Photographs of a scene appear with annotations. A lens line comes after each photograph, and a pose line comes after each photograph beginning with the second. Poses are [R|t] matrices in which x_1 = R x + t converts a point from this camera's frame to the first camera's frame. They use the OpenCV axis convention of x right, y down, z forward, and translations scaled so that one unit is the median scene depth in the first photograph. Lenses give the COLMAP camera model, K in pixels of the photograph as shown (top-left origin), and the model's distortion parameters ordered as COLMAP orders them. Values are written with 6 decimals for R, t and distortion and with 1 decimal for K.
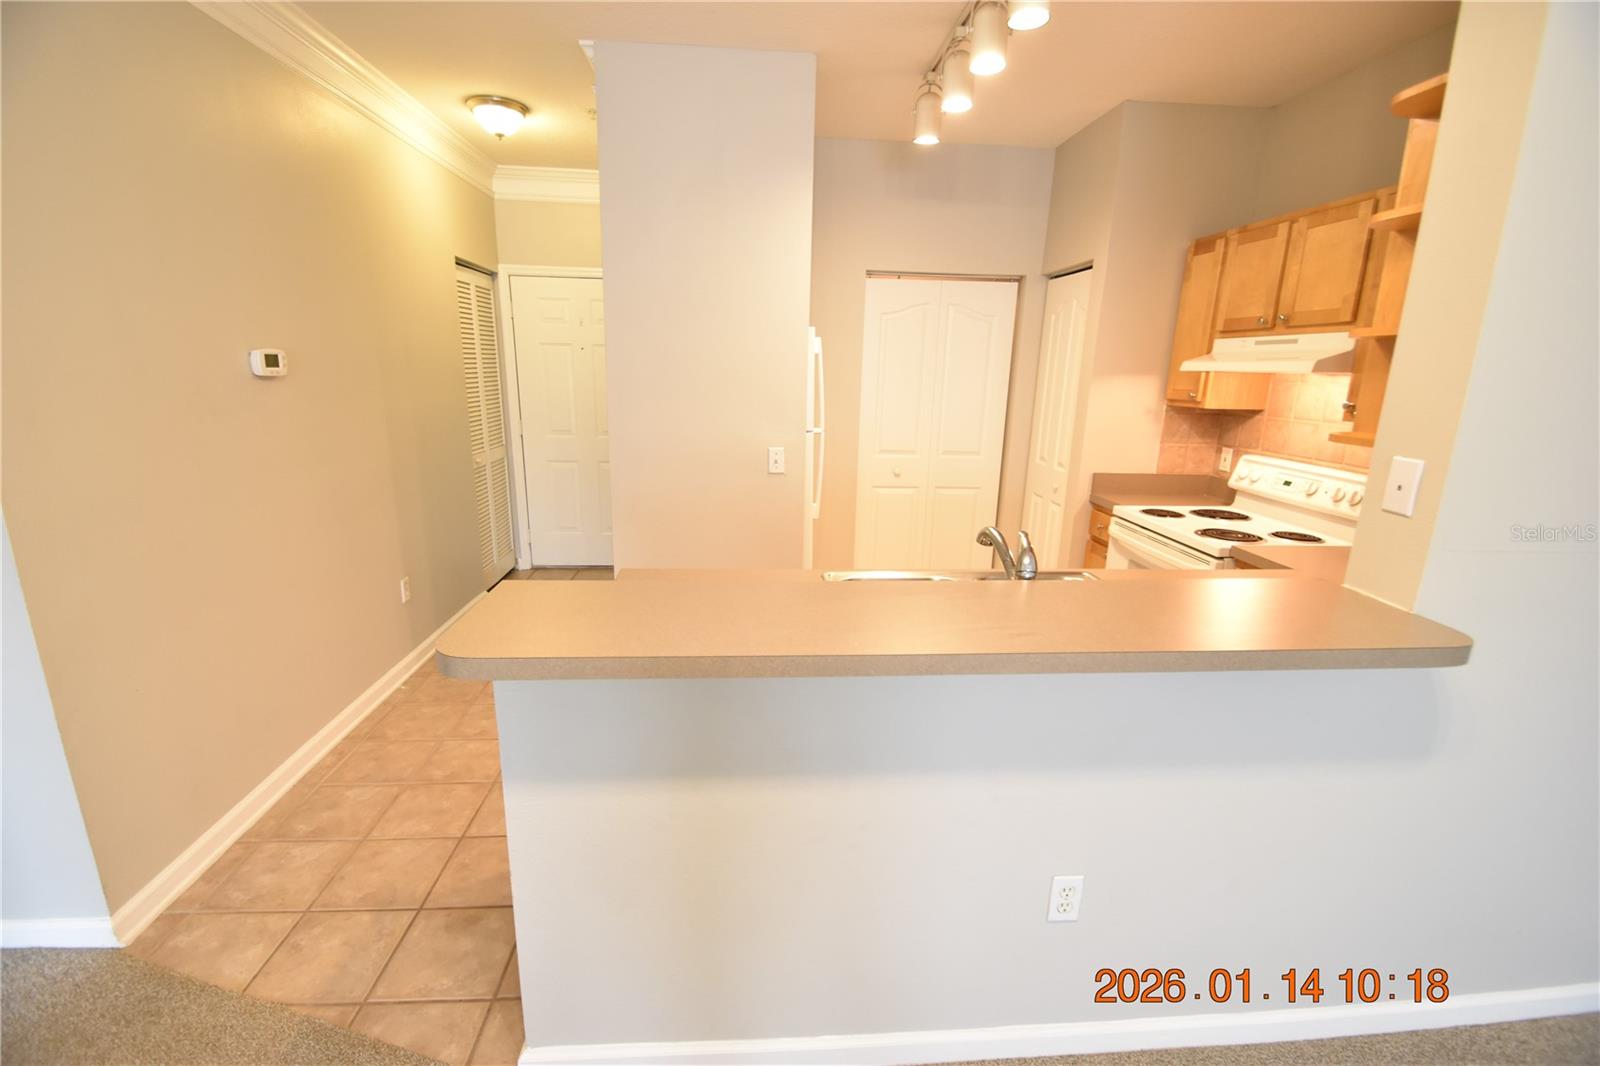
lens RADIAL K [[699.7, 0, 804.6], [0, 699.7, 551.2], [0, 0, 1]] dist [0.006465, -0.012271]
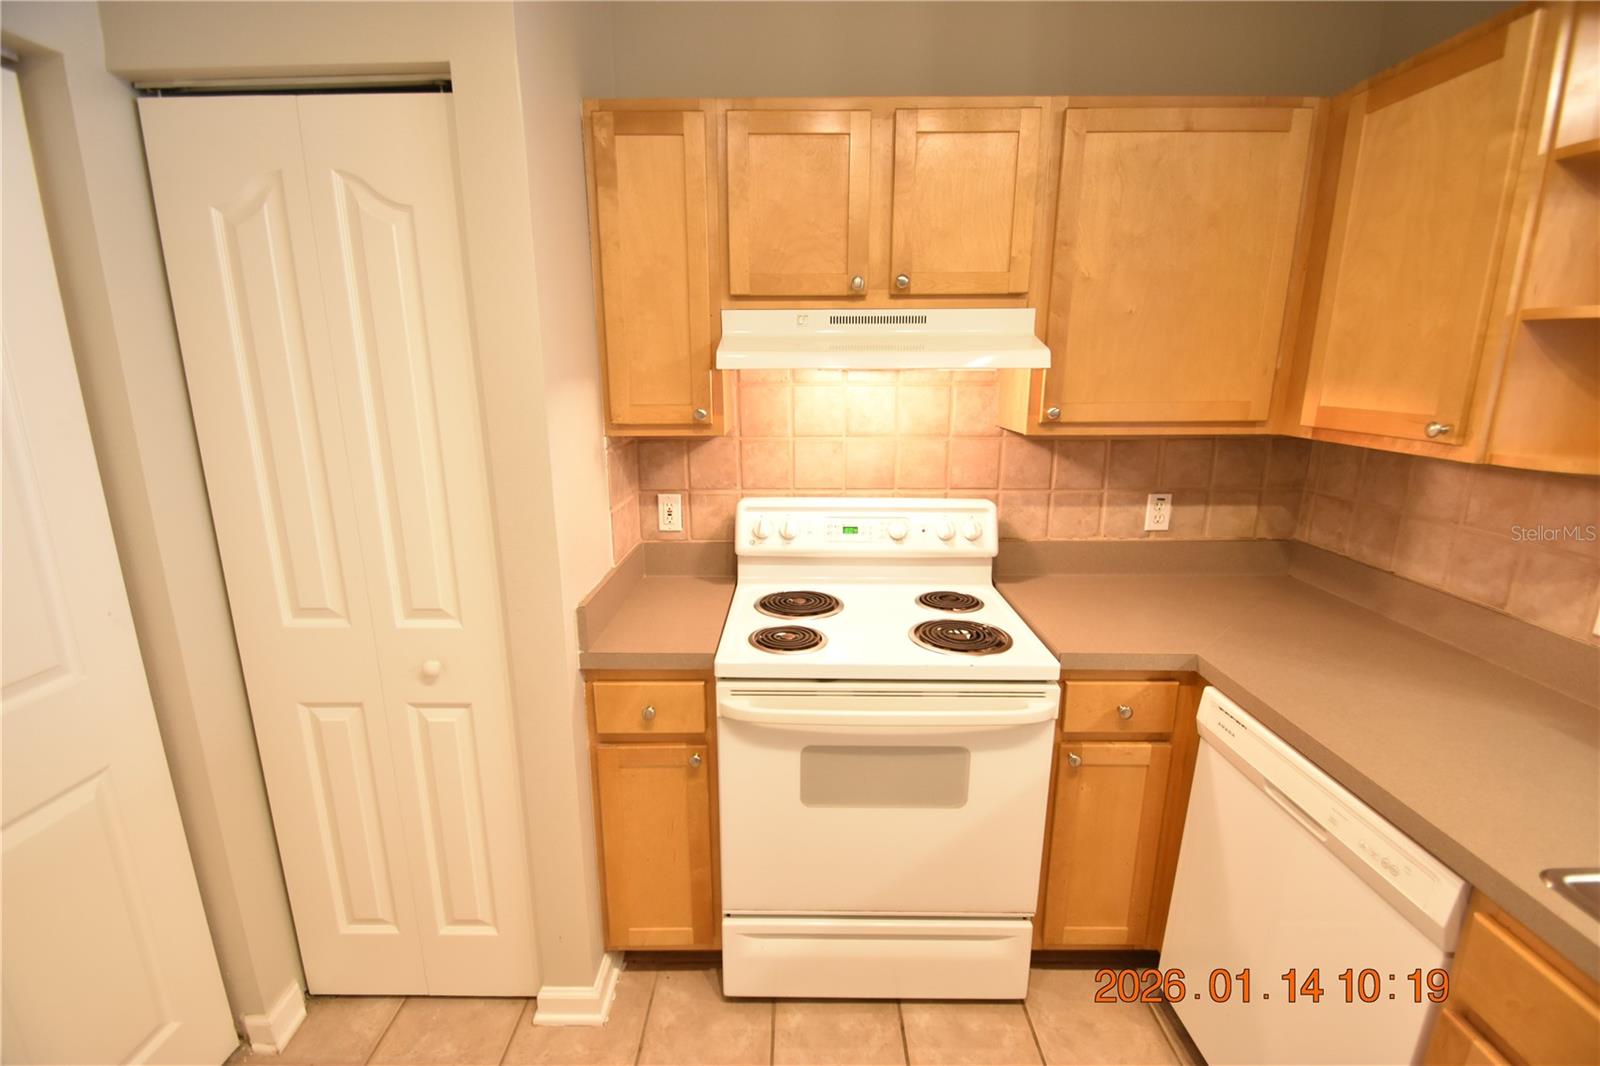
lens RADIAL K [[699.7, 0, 797.8], [0, 699.7, 539.8], [0, 0, 1]] dist [0.006465, -0.012271]
pose [[0.087594, -0.252900, 0.963519, 0.020428], [0.256784, 0.940281, 0.223457, -0.220384], [-0.962491, 0.227842, 0.147304, 0.825596]]
